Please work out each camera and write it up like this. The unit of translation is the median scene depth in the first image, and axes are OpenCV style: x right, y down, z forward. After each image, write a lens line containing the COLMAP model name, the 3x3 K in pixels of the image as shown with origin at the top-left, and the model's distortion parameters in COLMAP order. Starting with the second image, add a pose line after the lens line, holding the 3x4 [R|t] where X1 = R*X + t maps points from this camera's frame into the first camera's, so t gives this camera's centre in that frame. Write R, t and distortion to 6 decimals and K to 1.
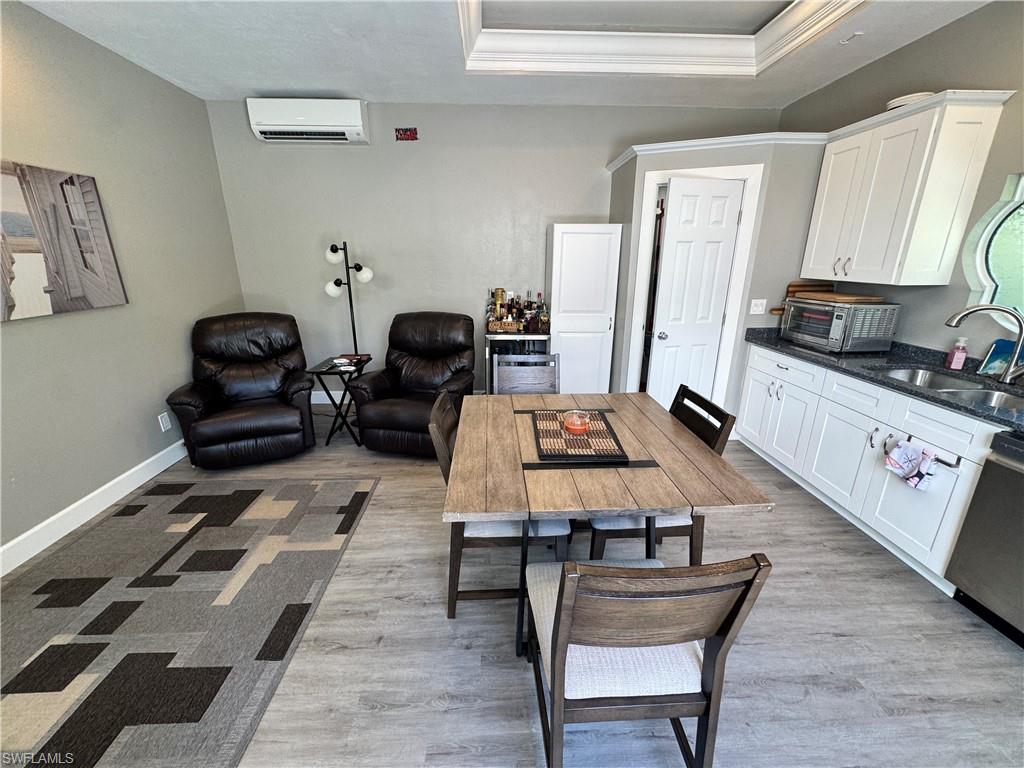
lens RADIAL K [[408.6, 0, 509.6], [0, 408.6, 383.7], [0, 0, 1]] dist [-0.003390, 0.000199]
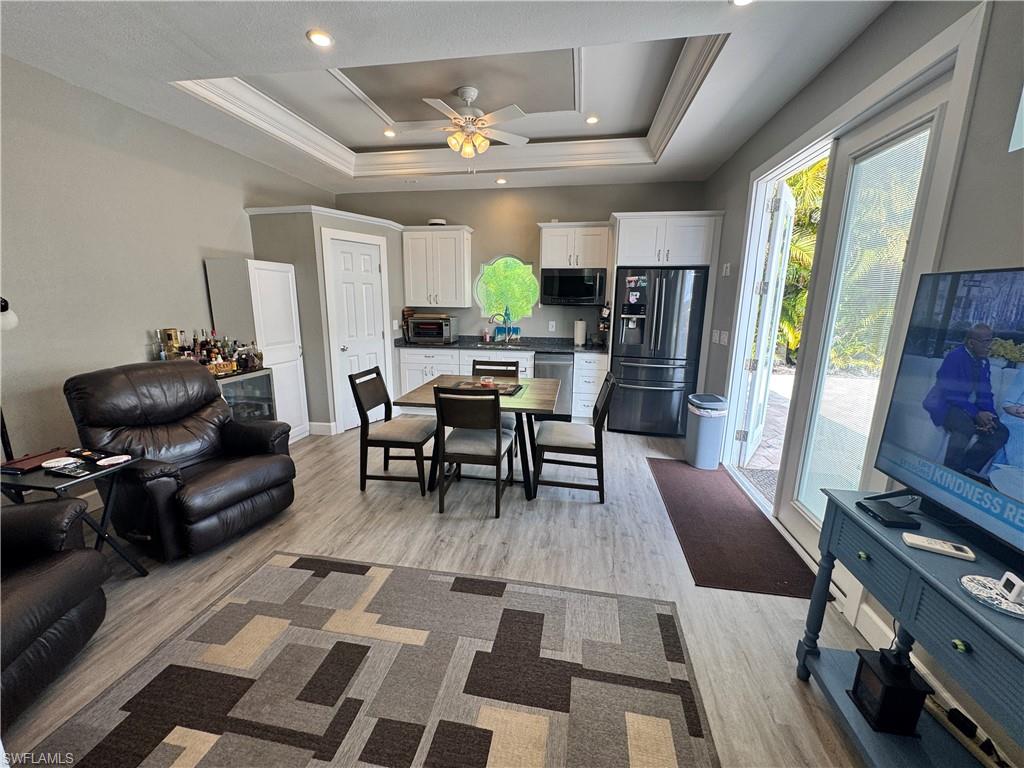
lens RADIAL K [[408.6, 0, 509.6], [0, 408.6, 383.7], [0, 0, 1]] dist [-0.003390, 0.000199]
pose [[0.213449, -0.199510, 0.956366, -1.024487], [0.281340, 0.950009, 0.135392, -0.076997], [-0.935568, 0.240164, 0.258909, 0.287513]]
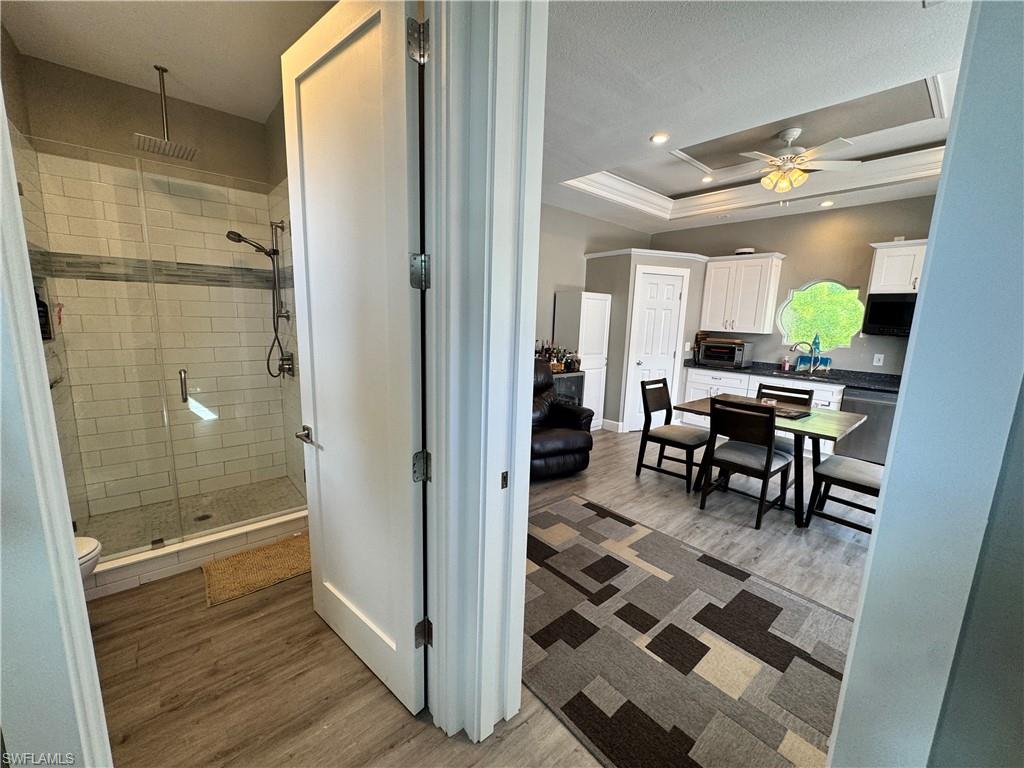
lens RADIAL K [[408.6, 0, 509.6], [0, 408.6, 383.7], [0, 0, 1]] dist [-0.003390, 0.000199]
pose [[0.785765, -0.076784, 0.613740, -1.276565], [0.153180, 0.985512, -0.072820, -0.029292], [-0.599257, 0.151232, 0.786142, 0.142844]]
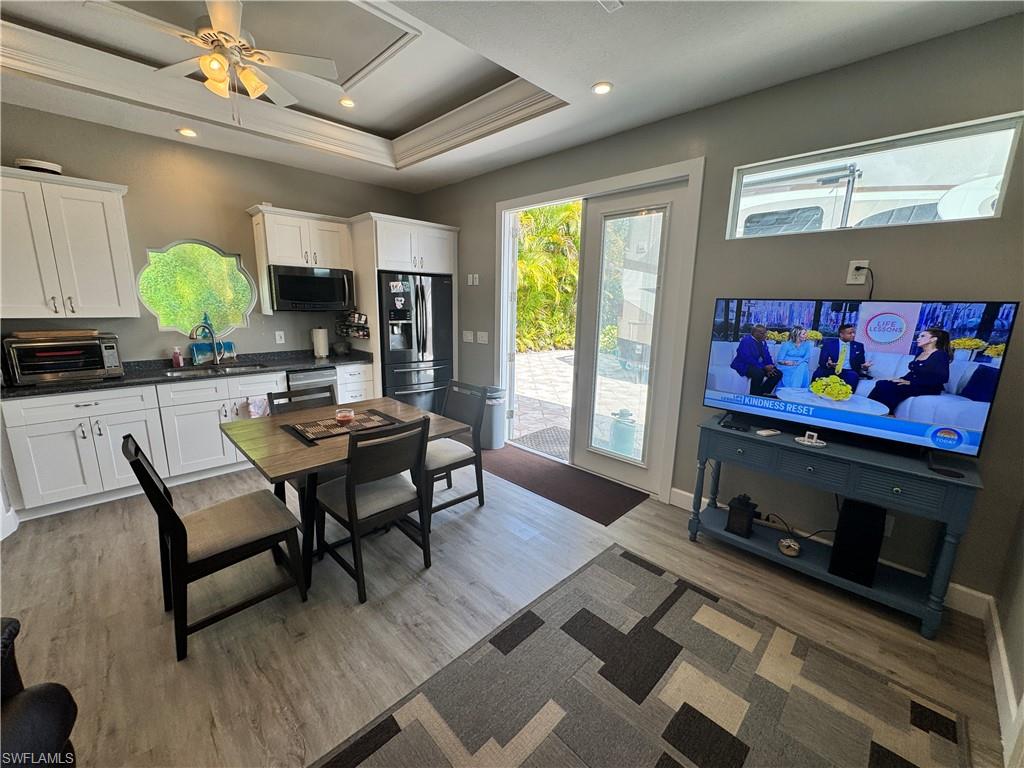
lens RADIAL K [[408.6, 0, 509.6], [0, 408.6, 383.7], [0, 0, 1]] dist [-0.003390, 0.000199]
pose [[-0.671163, -0.158234, 0.724225, -0.797396], [0.203066, 0.900342, 0.384901, -0.283966], [-0.712955, 0.405397, -0.572144, 0.891359]]
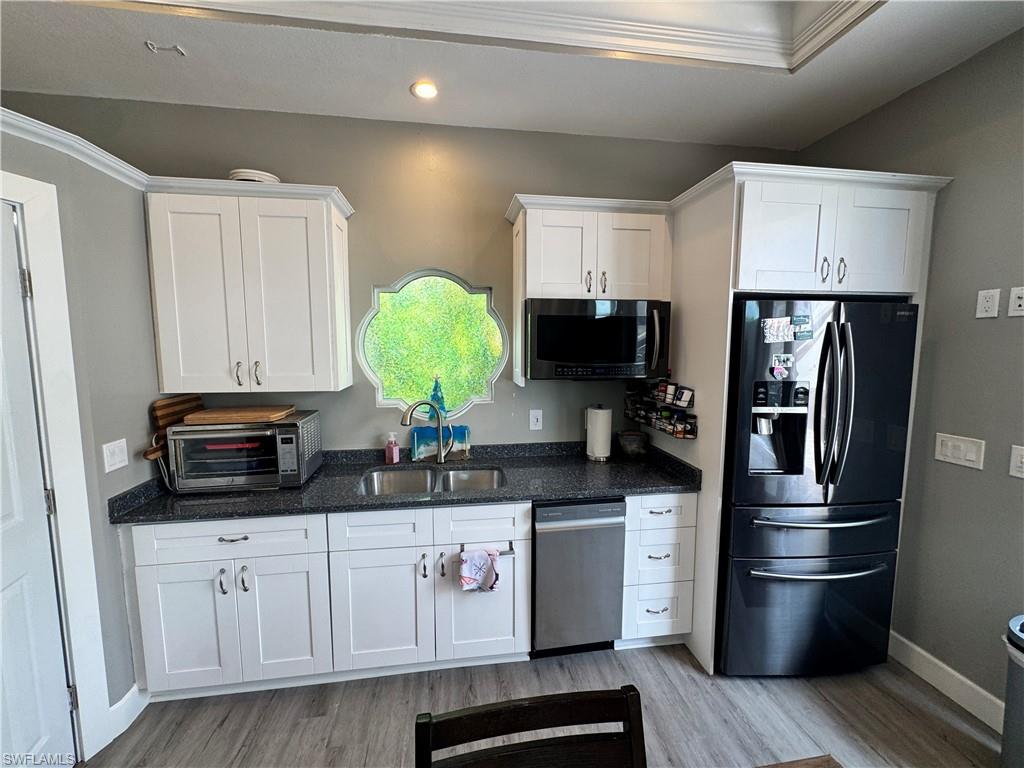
lens RADIAL K [[408.6, 0, 509.6], [0, 408.6, 383.7], [0, 0, 1]] dist [-0.003390, 0.000199]
pose [[-0.101288, -0.098208, 0.989998, 0.062345], [0.295987, 0.947078, 0.124233, -0.231257], [-0.949806, 0.305610, -0.066859, 0.640817]]
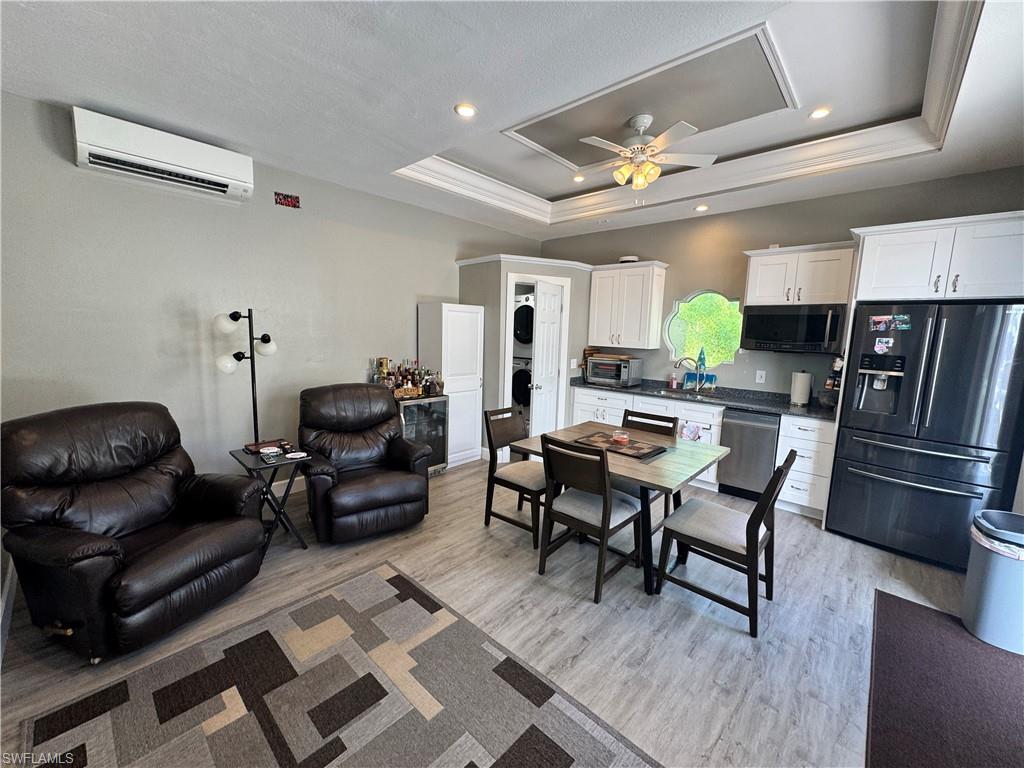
lens RADIAL K [[408.6, 0, 509.6], [0, 408.6, 383.7], [0, 0, 1]] dist [-0.003390, 0.000199]
pose [[0.708791, -0.075369, 0.701381, -0.806340], [0.184228, 0.979547, -0.080914, -0.040076], [-0.680937, 0.186565, 0.708179, 0.091931]]
